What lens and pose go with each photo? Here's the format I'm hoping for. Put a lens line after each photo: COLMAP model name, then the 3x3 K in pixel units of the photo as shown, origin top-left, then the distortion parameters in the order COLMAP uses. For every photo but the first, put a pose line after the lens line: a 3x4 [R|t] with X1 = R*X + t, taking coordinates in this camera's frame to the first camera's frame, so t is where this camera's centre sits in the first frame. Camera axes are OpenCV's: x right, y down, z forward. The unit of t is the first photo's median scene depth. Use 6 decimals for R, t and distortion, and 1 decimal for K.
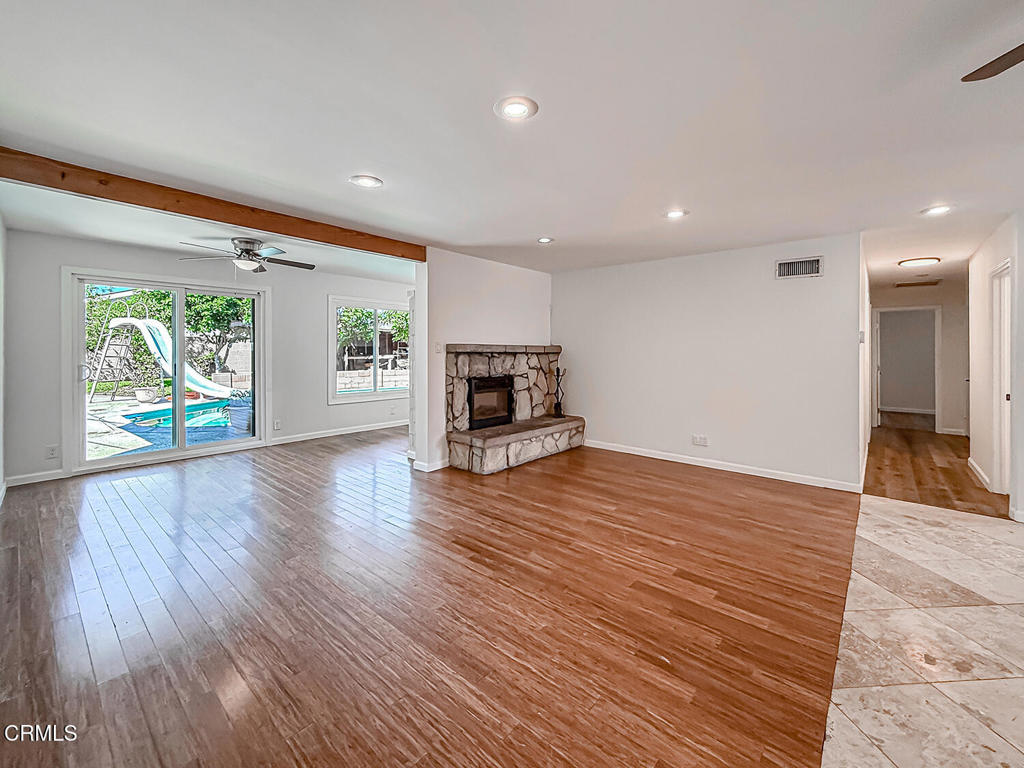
lens RADIAL K [[433.9, 0, 515.6], [0, 433.9, 348.1], [0, 0, 1]] dist [0.001846, 0.000498]
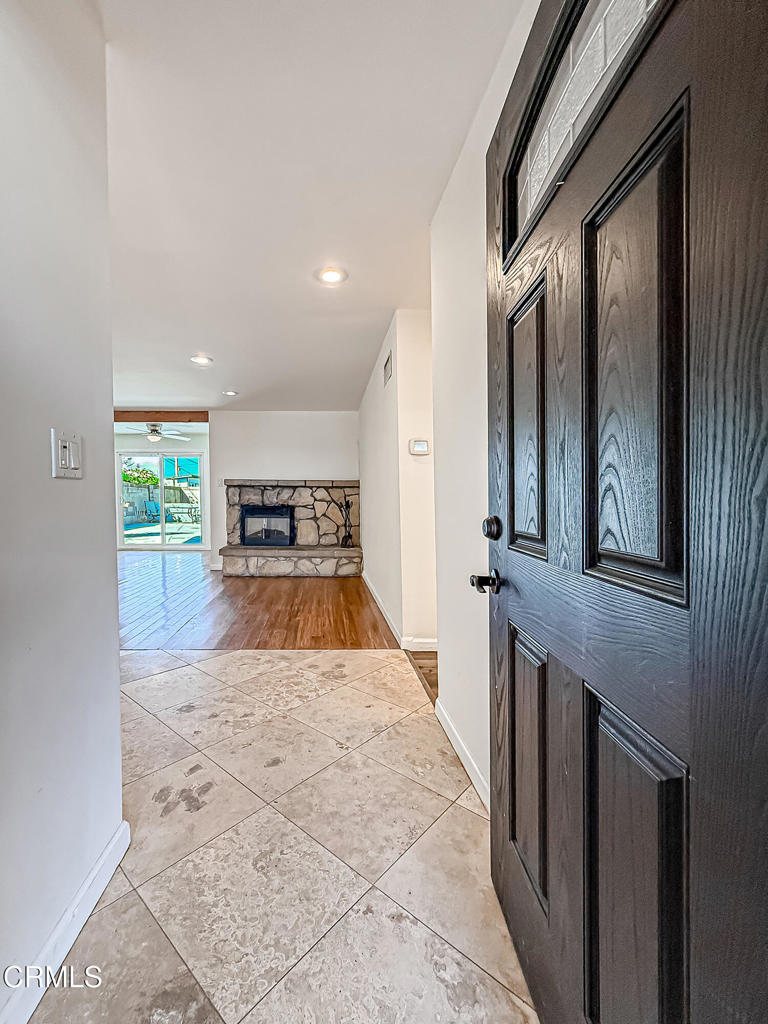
lens RADIAL K [[433.9, 0, 319.8], [0, 433.9, 510.3], [0, 0, 1]] dist [0.001846, 0.000498]
pose [[0.663340, 0.013983, -0.748188, 0.953148], [0.001504, 0.999798, 0.020019, 0.054030], [0.748317, -0.014404, 0.663185, 0.284174]]
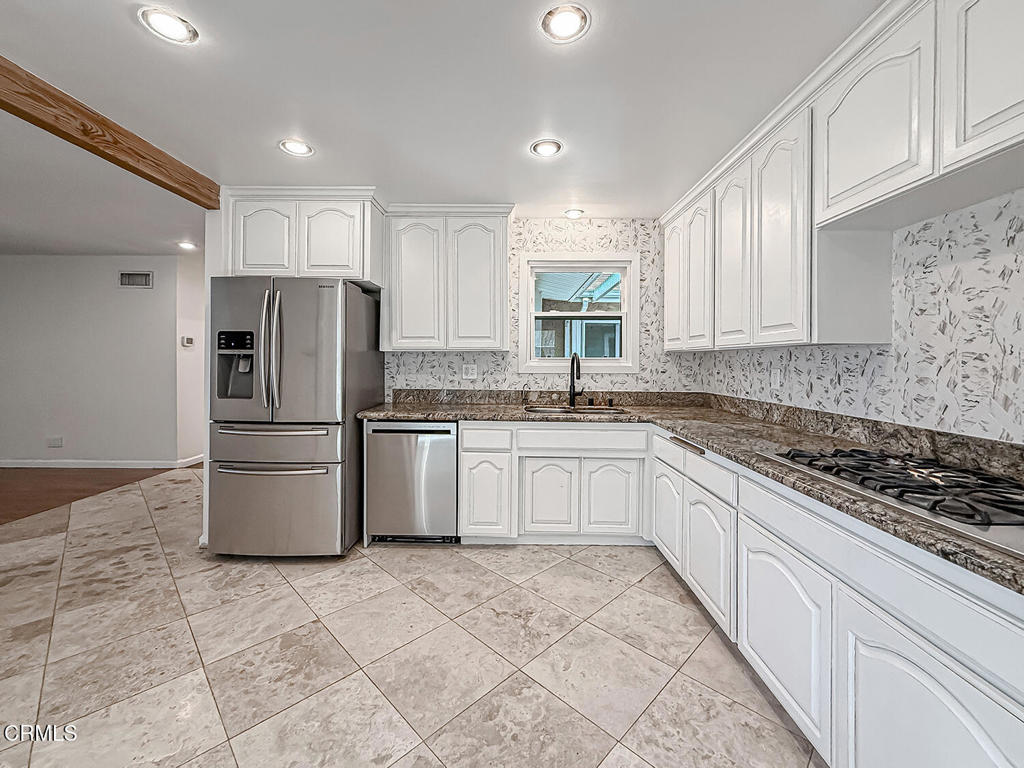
lens RADIAL K [[417.9, 0, 513.4], [0, 417.9, 360.6], [0, 0, 1]] dist [-0.000346, 0.000035]
pose [[0.757811, -0.001235, 0.652473, 0.559425], [-0.003990, 0.999971, 0.006527, 0.012756], [-0.652462, -0.007549, 0.757784, -0.395062]]
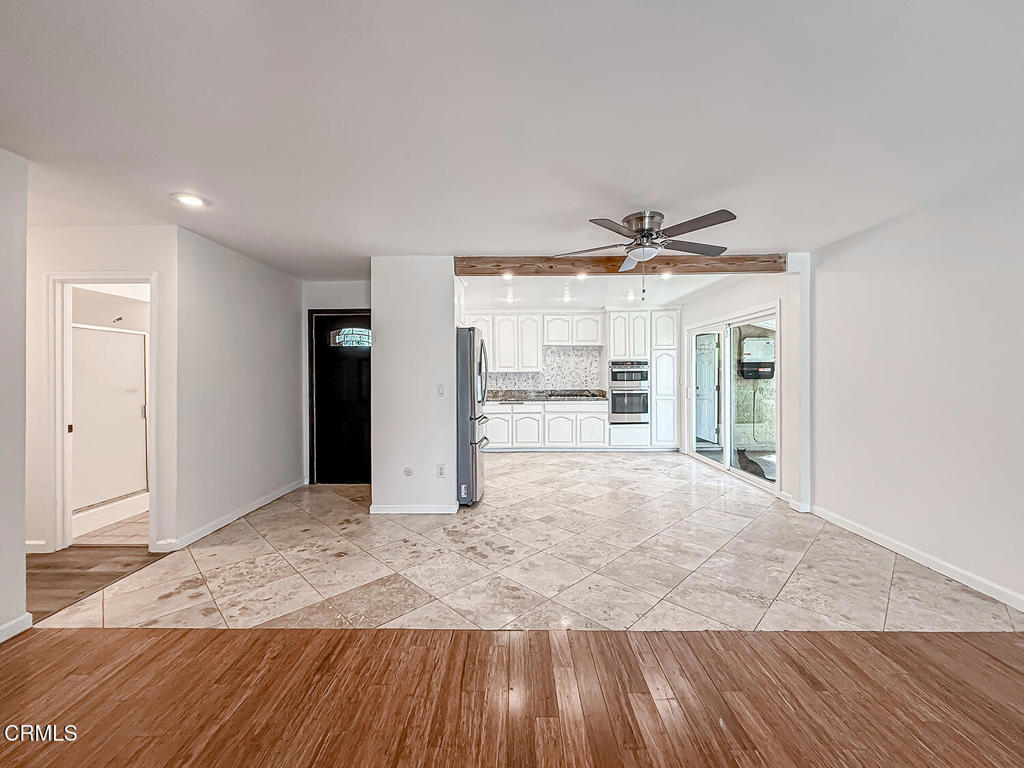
lens RADIAL K [[416.3, 0, 500.3], [0, 416.3, 382.0], [0, 0, 1]] dist [-0.000137, -0.000040]
pose [[-0.637876, -0.017119, 0.769949, -0.001950], [0.000132, 0.999750, 0.022338, 0.003536], [-0.770139, 0.014350, -0.637715, 0.649241]]
